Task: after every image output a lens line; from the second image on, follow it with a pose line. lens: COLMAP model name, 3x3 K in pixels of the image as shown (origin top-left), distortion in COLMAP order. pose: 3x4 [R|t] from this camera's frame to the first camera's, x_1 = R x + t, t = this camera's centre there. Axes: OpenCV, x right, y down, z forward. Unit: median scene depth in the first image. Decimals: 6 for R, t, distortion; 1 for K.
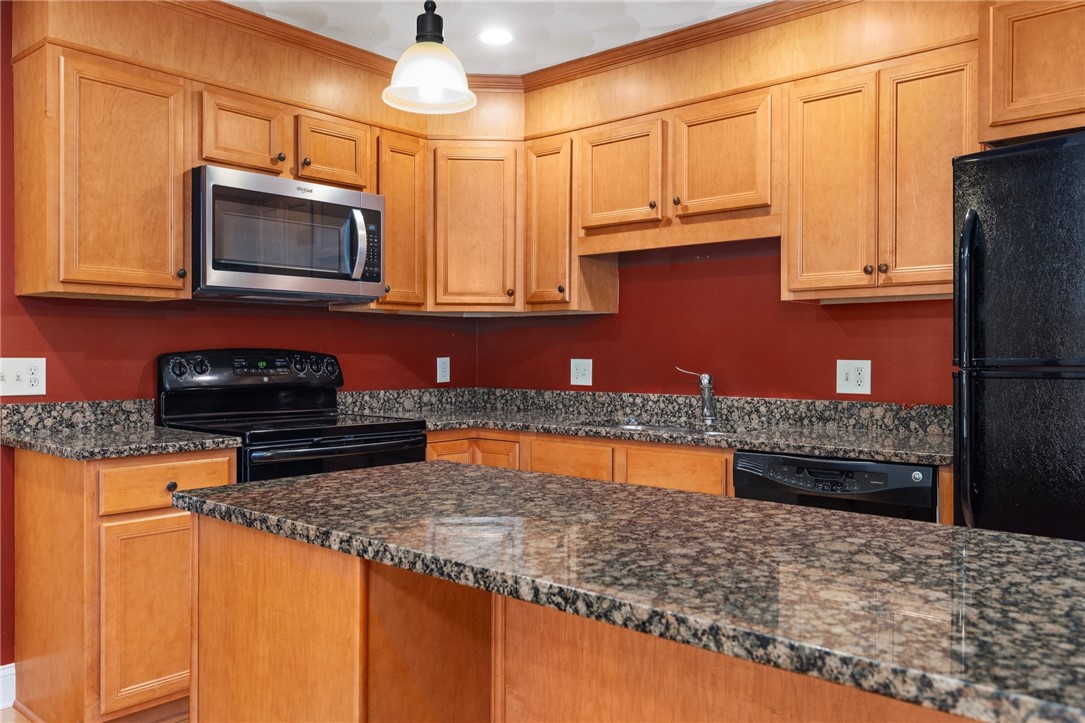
lens RADIAL K [[852.1, 0, 544.8], [0, 852.1, 358.9], [0, 0, 1]] dist [0.002908, -0.000898]
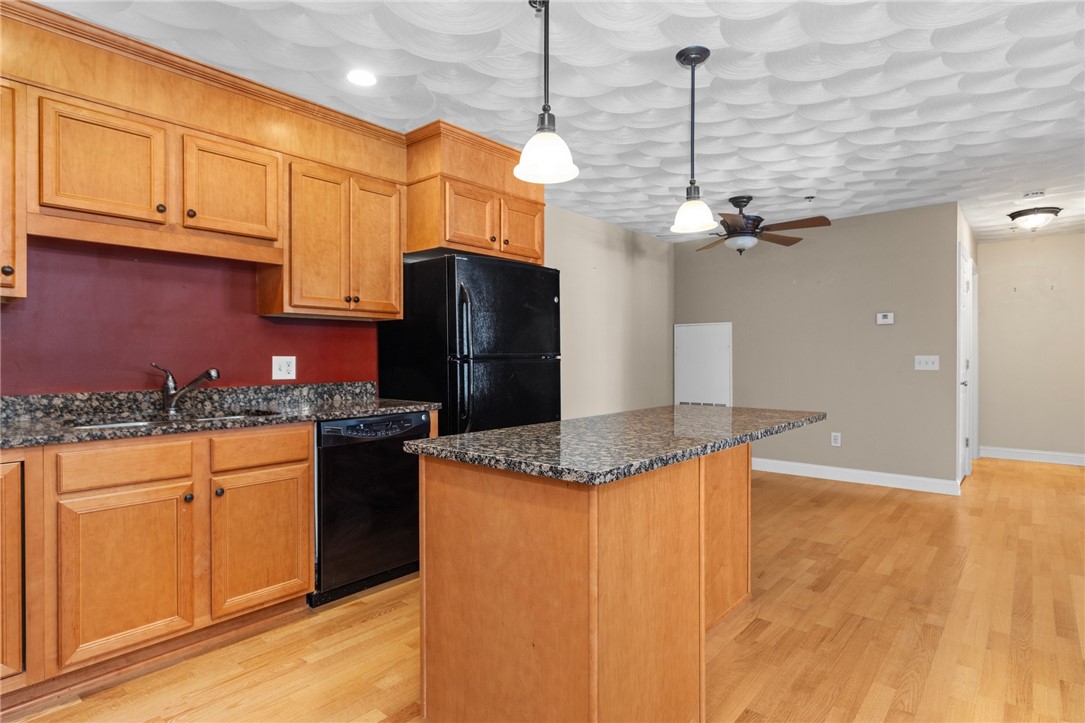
lens RADIAL K [[589.9, 0, 533.5], [0, 589.9, 360.4], [0, 0, 1]] dist [0.001663, 0.000309]
pose [[-0.015480, -0.006561, 0.999859, -0.649905], [0.005860, 0.999961, 0.006652, 0.004059], [-0.999863, 0.005963, -0.015441, 0.596251]]
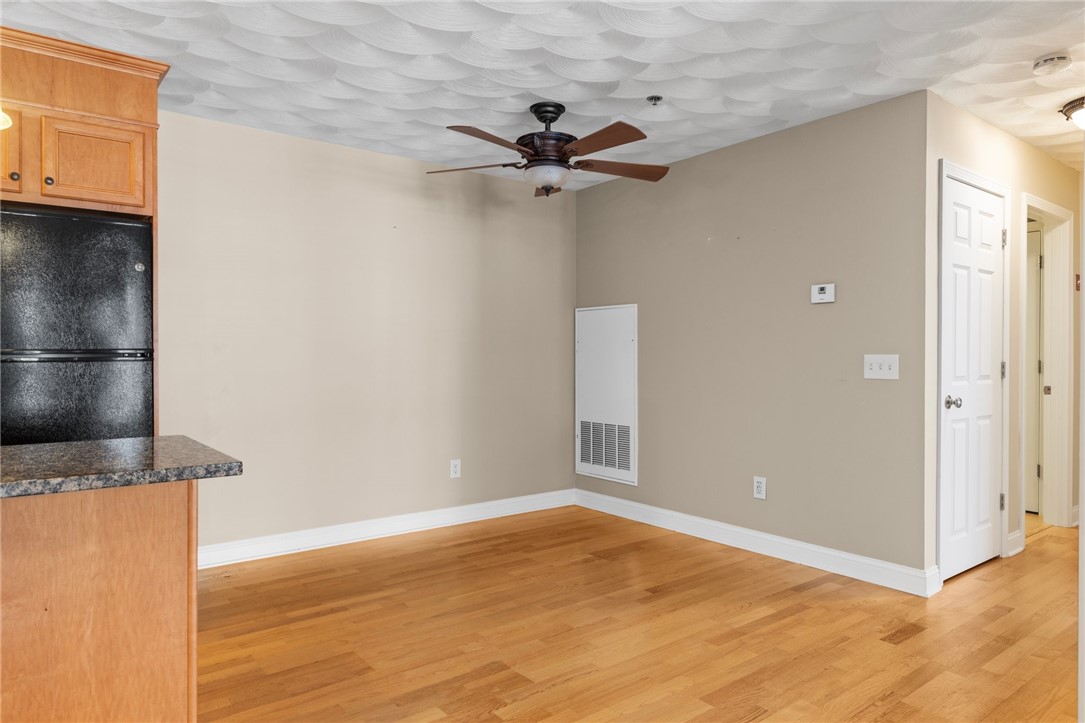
lens RADIAL K [[686.9, 0, 549.3], [0, 686.9, 359.6], [0, 0, 1]] dist [0.002411, -0.002316]
pose [[0.185858, -0.008101, 0.982543, -0.261799], [0.001308, 0.999967, 0.007997, 0.006625], [-0.982576, -0.000201, 0.185863, -0.160611]]
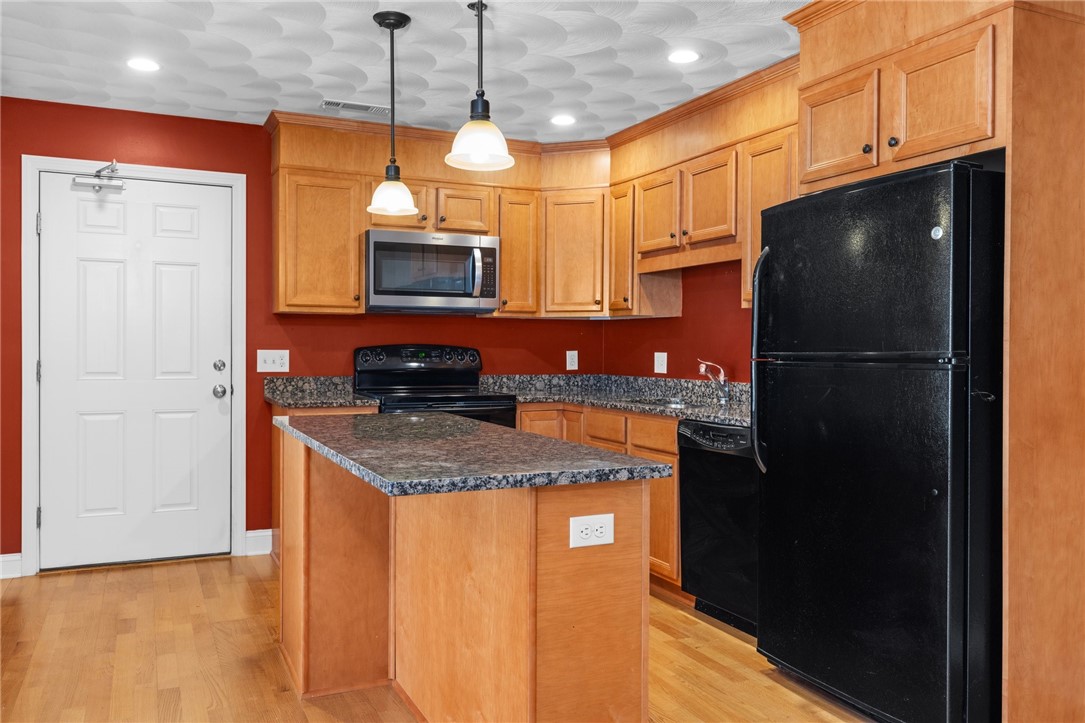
lens RADIAL K [[852.1, 0, 536.9], [0, 852.1, 358.0], [0, 0, 1]] dist [0.002908, -0.000898]
pose [[0.915305, 0.006892, -0.402702, 0.499225], [-0.004515, 0.999966, 0.006851, 0.000597], [0.402736, -0.004452, 0.915305, -0.312738]]
